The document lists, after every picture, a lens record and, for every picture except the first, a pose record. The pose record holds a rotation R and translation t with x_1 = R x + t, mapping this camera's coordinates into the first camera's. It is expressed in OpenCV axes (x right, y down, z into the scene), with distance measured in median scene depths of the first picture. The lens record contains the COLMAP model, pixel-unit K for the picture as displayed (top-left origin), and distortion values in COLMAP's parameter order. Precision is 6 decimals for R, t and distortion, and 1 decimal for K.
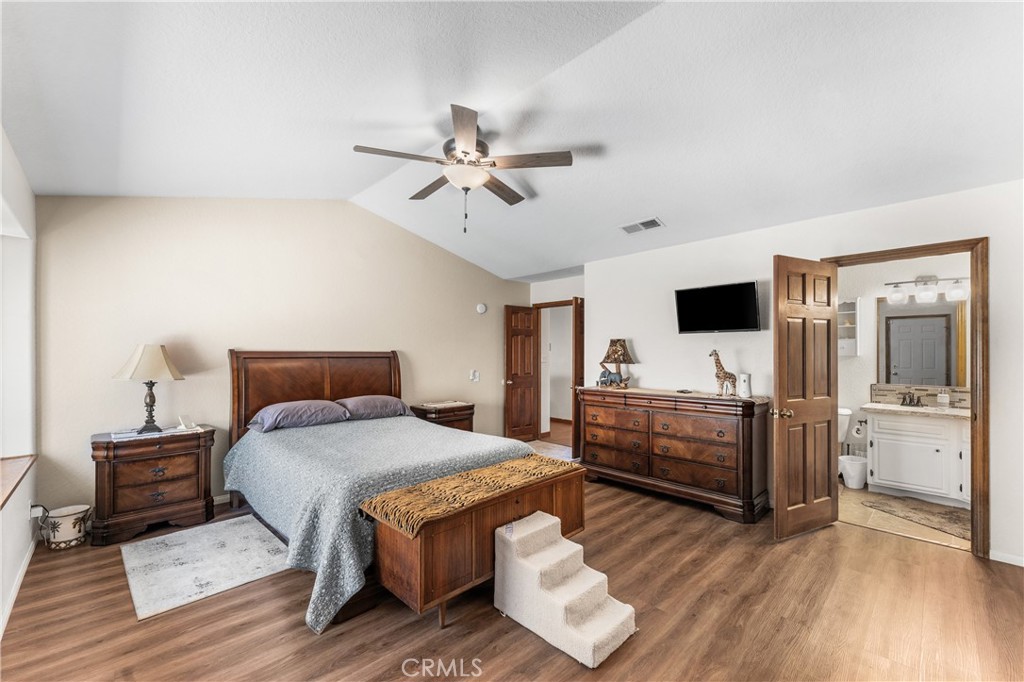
lens RADIAL K [[413.5, 0, 514.8], [0, 413.5, 350.5], [0, 0, 1]] dist [-0.002343, 0.000451]
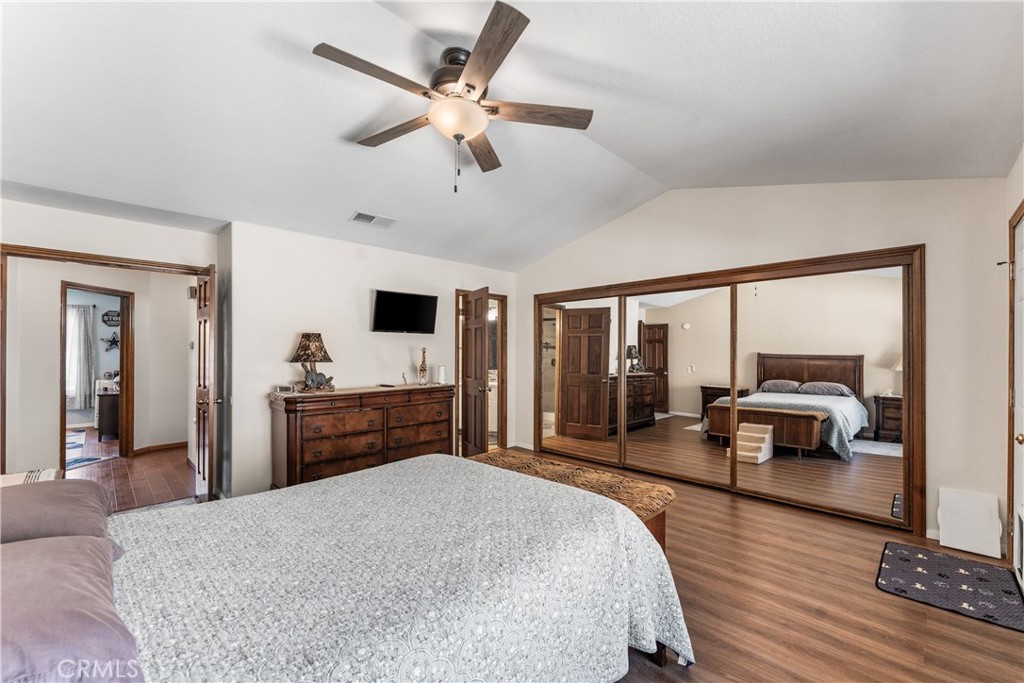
lens RADIAL K [[413.5, 0, 509.5], [0, 413.5, 347.4], [0, 0, 1]] dist [-0.002343, 0.000451]
pose [[-0.009190, 0.006113, 0.999939, -0.651735], [-0.014382, 0.999877, -0.006245, 0.000619], [-0.999854, -0.014439, -0.009101, 0.667384]]
